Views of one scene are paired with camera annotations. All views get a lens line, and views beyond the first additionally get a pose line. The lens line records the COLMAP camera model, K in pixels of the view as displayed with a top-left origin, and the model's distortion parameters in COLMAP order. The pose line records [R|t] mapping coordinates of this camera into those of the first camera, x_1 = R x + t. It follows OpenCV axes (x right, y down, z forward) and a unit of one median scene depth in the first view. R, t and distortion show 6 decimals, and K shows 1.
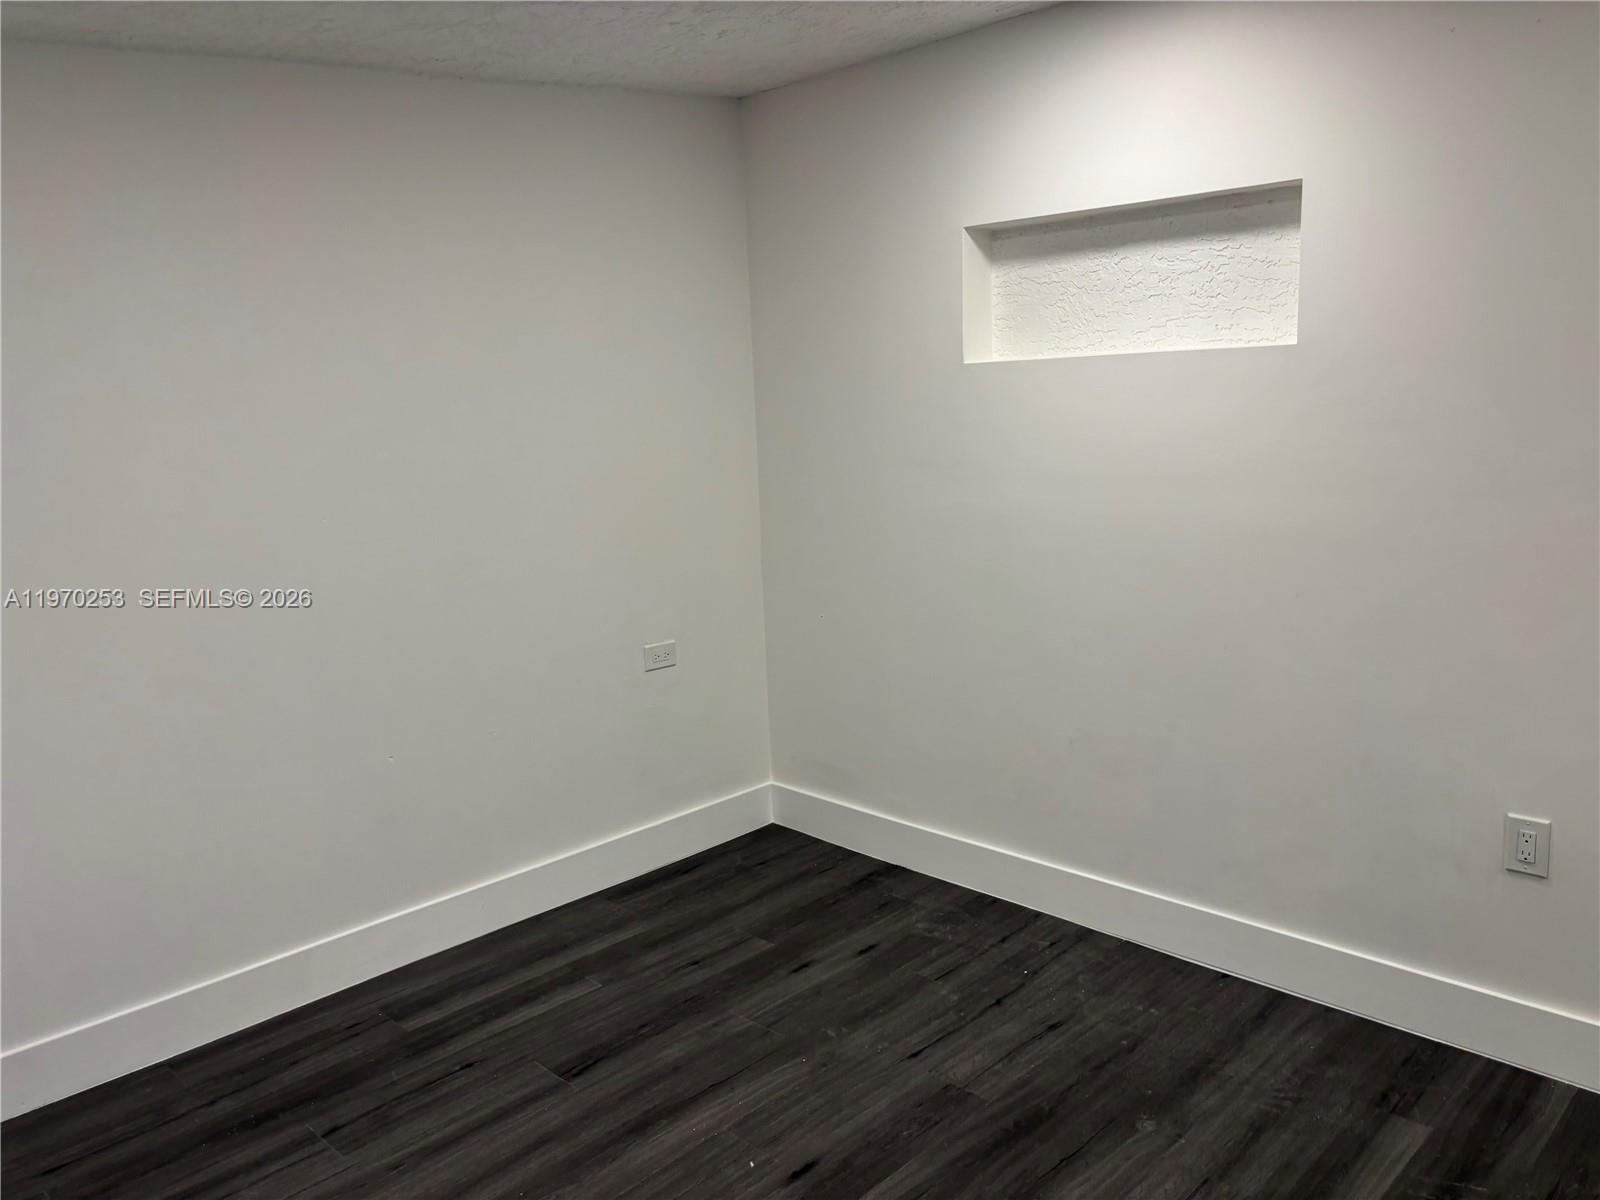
lens RADIAL K [[1235.6, 0, 800.0], [0, 1235.6, 600.0], [0, 0, 1]] dist [0.038919, -0.005213]
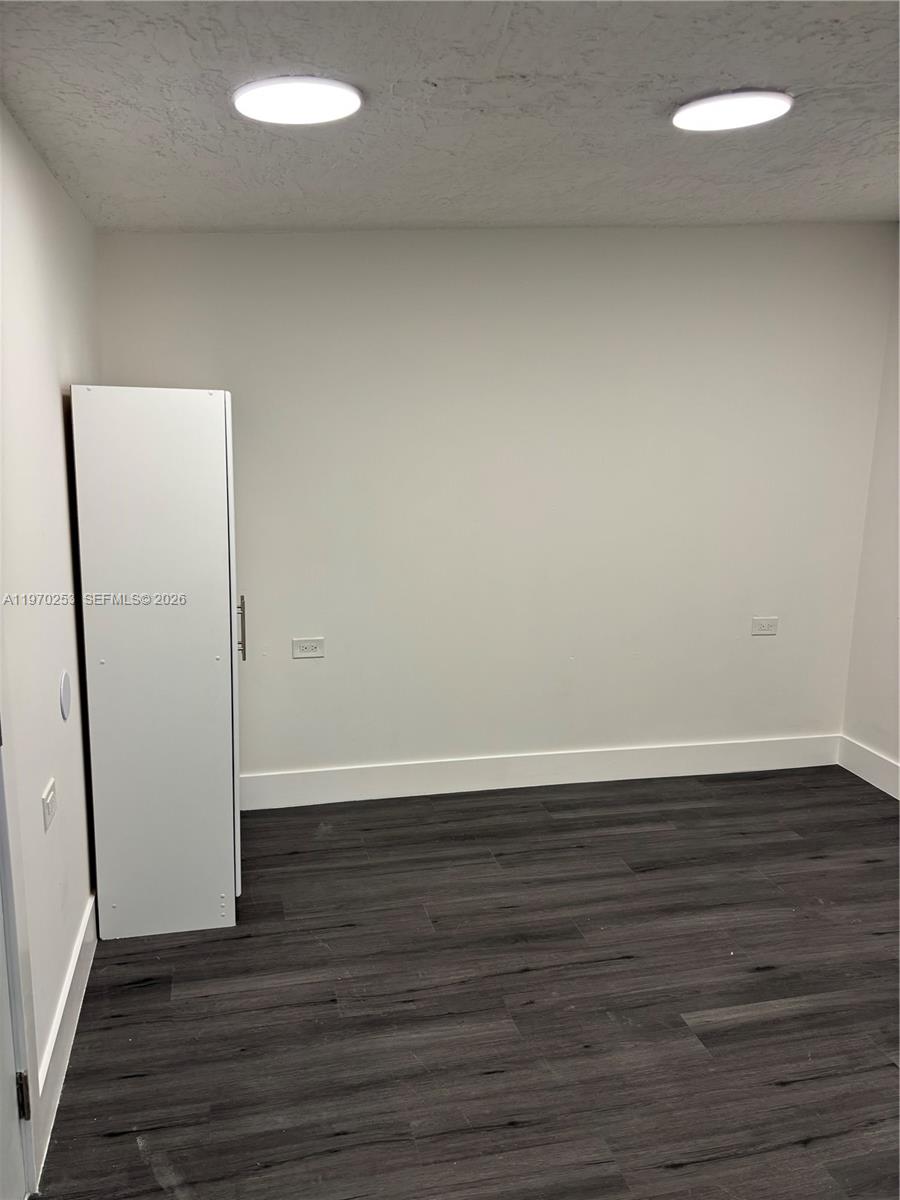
lens RADIAL K [[911.0, 0, 450.0], [0, 911.0, 600.0], [0, 0, 1]] dist [-0.000598, 0.056296]
pose [[0.850774, 0.154431, -0.502330, 0.133447], [-0.145180, 0.987717, 0.057770, 0.008579], [0.505081, 0.023779, 0.862744, -0.124523]]
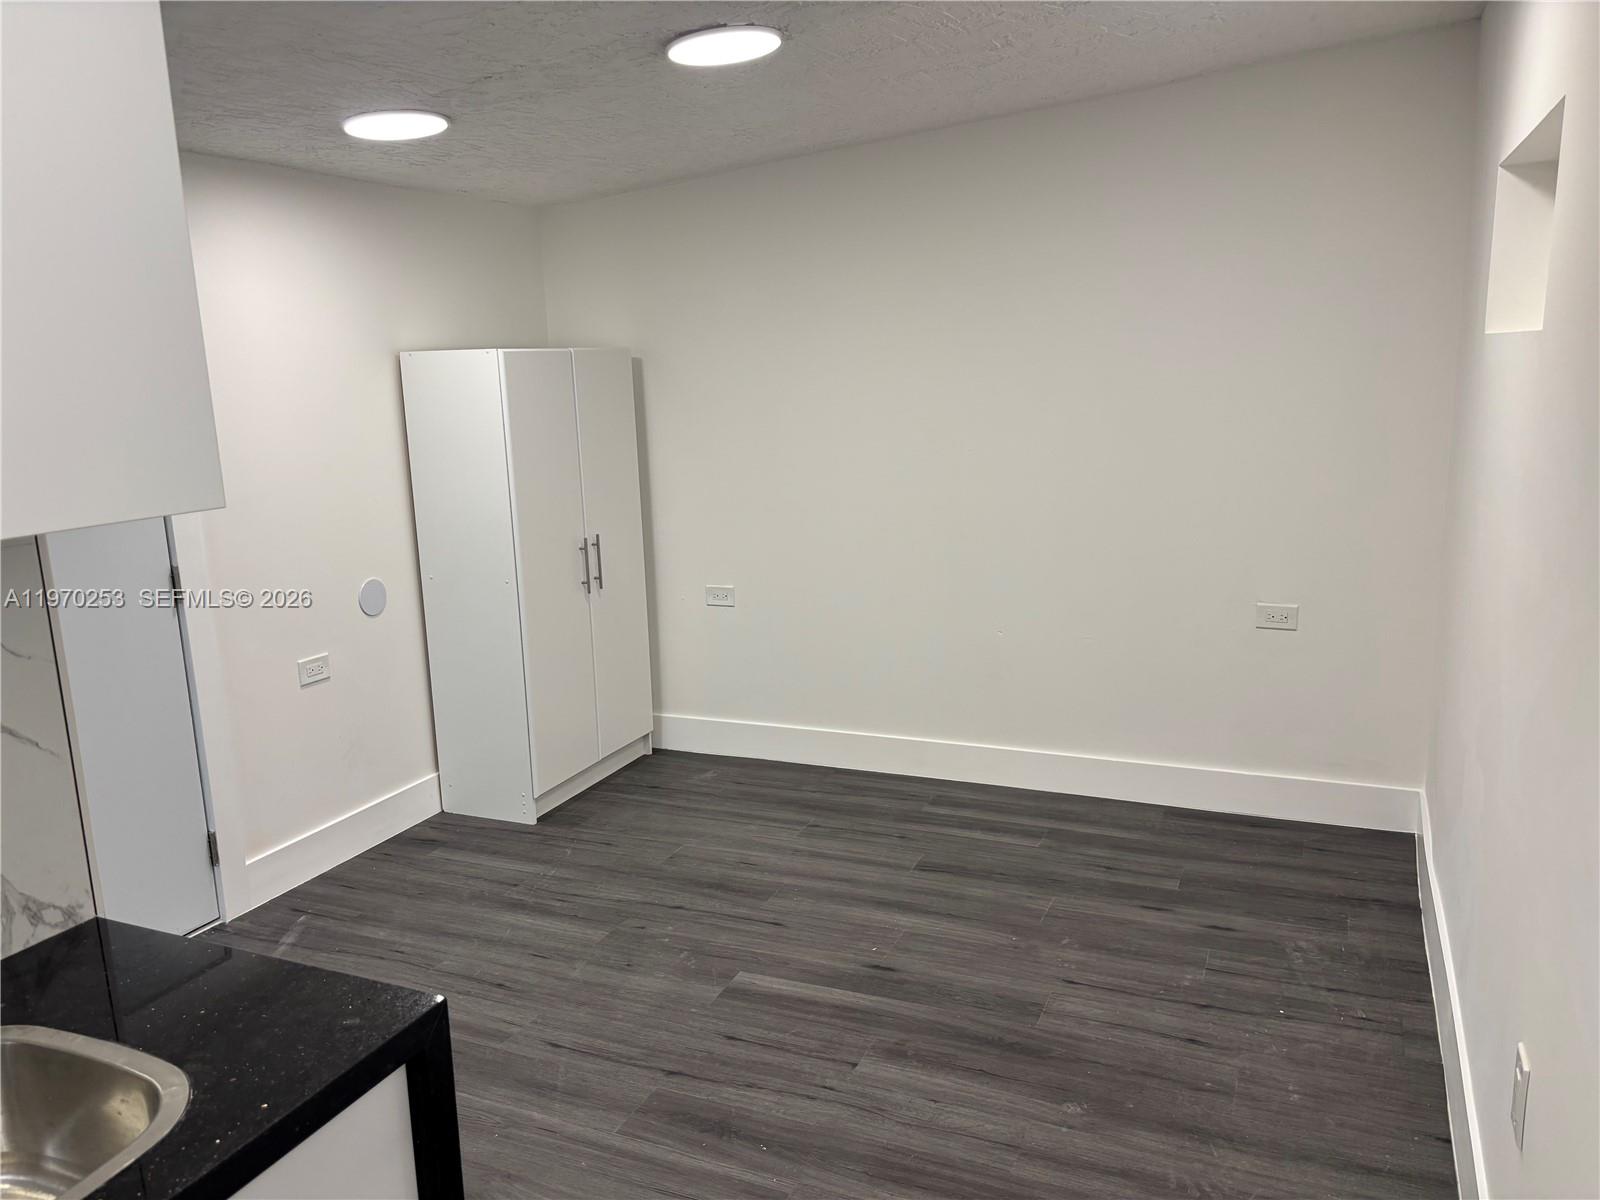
lens RADIAL K [[1190.3, 0, 800.0], [0, 1190.3, 600.0], [0, 0, 1]] dist [0.040585, 0.003111]
pose [[0.367079, 0.208484, -0.906525, 0.850499], [-0.146554, 0.975350, 0.164969, -0.101874], [0.918572, 0.072298, 0.388585, 0.316759]]
